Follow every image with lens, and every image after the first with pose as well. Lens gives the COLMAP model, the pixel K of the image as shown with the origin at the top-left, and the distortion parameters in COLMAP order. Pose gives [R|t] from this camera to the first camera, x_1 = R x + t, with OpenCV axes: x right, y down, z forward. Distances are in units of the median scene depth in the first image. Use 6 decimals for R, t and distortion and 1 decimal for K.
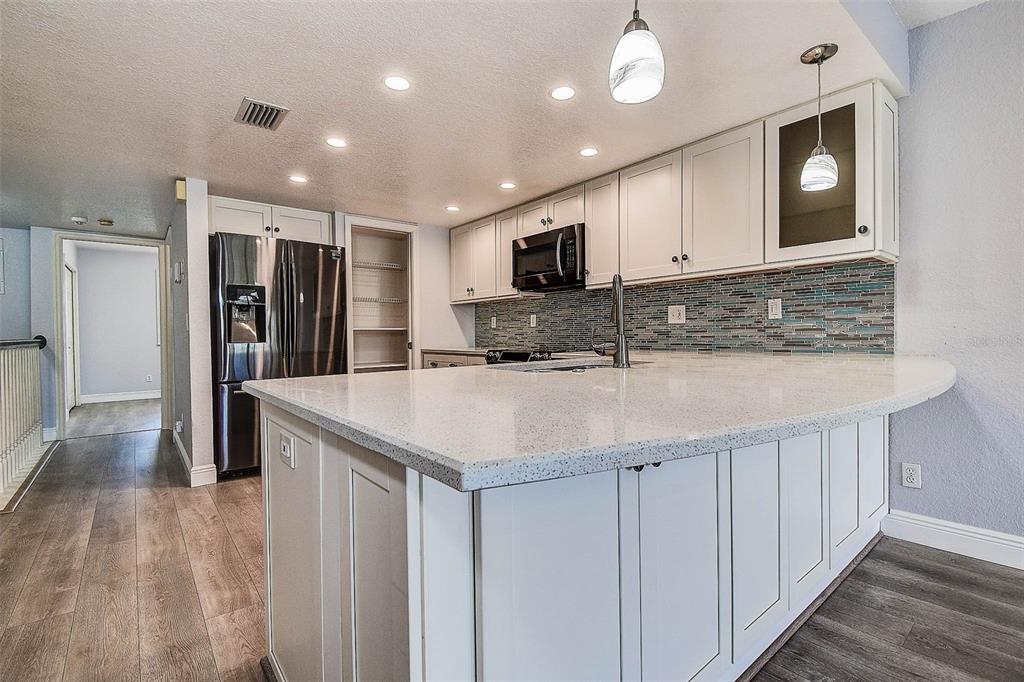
lens RADIAL K [[459.9, 0, 510.6], [0, 459.9, 341.4], [0, 0, 1]] dist [0.037387, -0.029462]
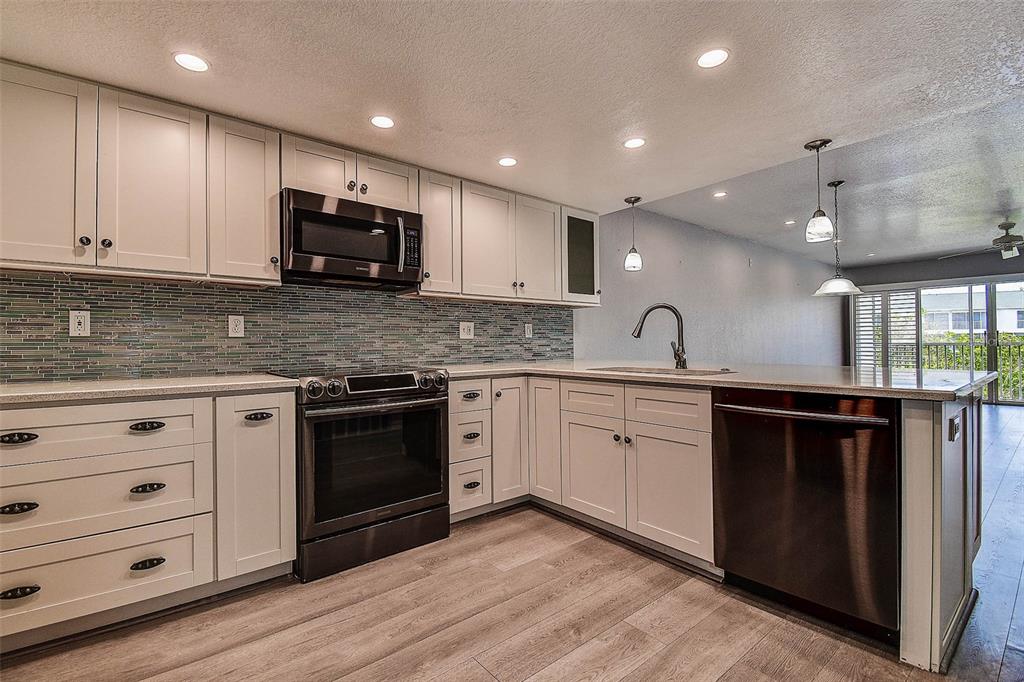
lens RADIAL K [[459.9, 0, 510.6], [0, 459.9, 341.4], [0, 0, 1]] dist [0.037387, -0.029462]
pose [[-0.000056, 0.020028, 0.999799, -0.713826], [0.024165, 0.999507, -0.020021, -0.008505], [-0.999708, 0.024159, -0.000540, 0.891889]]
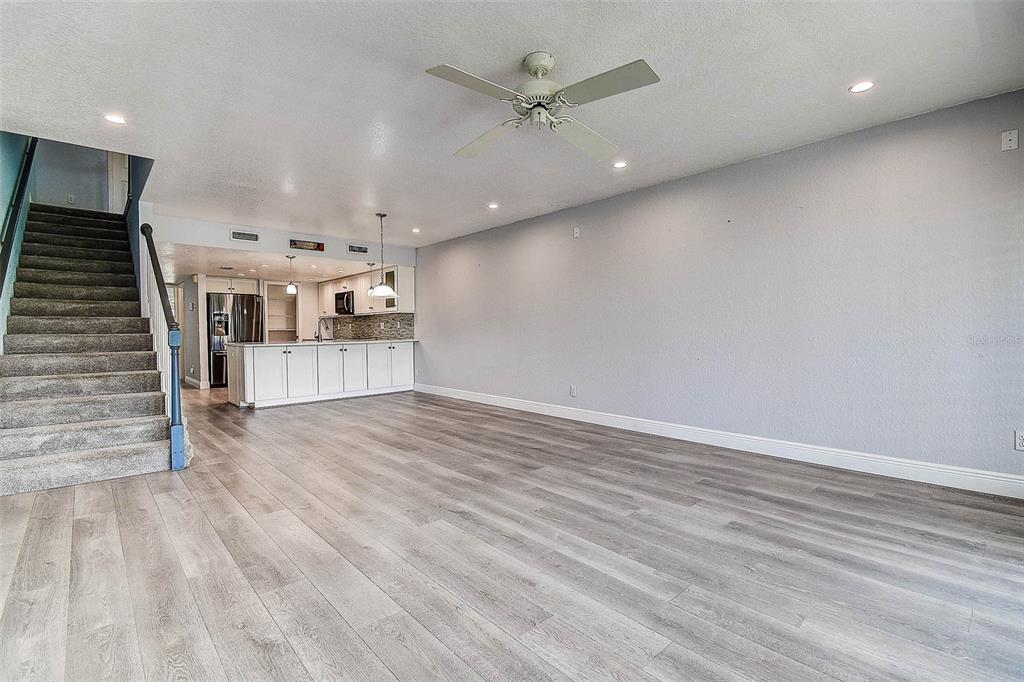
lens RADIAL K [[459.9, 0, 510.6], [0, 459.9, 341.4], [0, 0, 1]] dist [0.037387, -0.029462]
pose [[0.998573, 0.000819, 0.053404, 0.977142], [-0.001342, 0.999952, 0.009755, 0.007617], [-0.053393, -0.009813, 0.998525, -1.805191]]
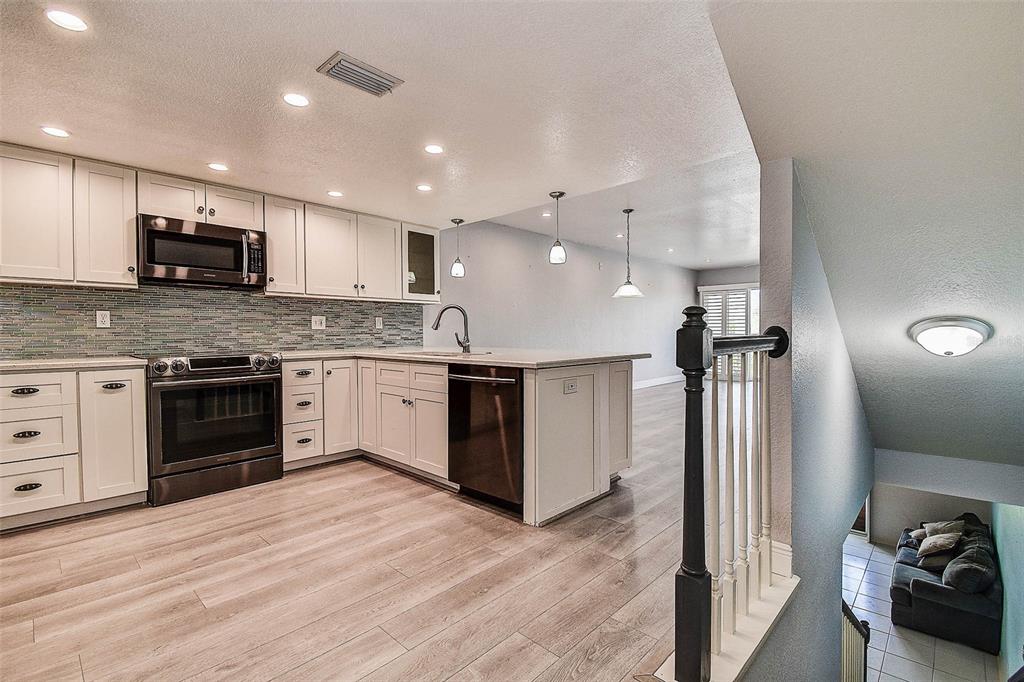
lens RADIAL K [[459.9, 0, 510.6], [0, 459.9, 341.4], [0, 0, 1]] dist [0.037387, -0.029462]
pose [[-0.127287, -0.004529, 0.991856, -1.030004], [0.020904, 0.999755, 0.007248, -0.002124], [-0.991646, 0.021656, -0.127161, 0.616418]]
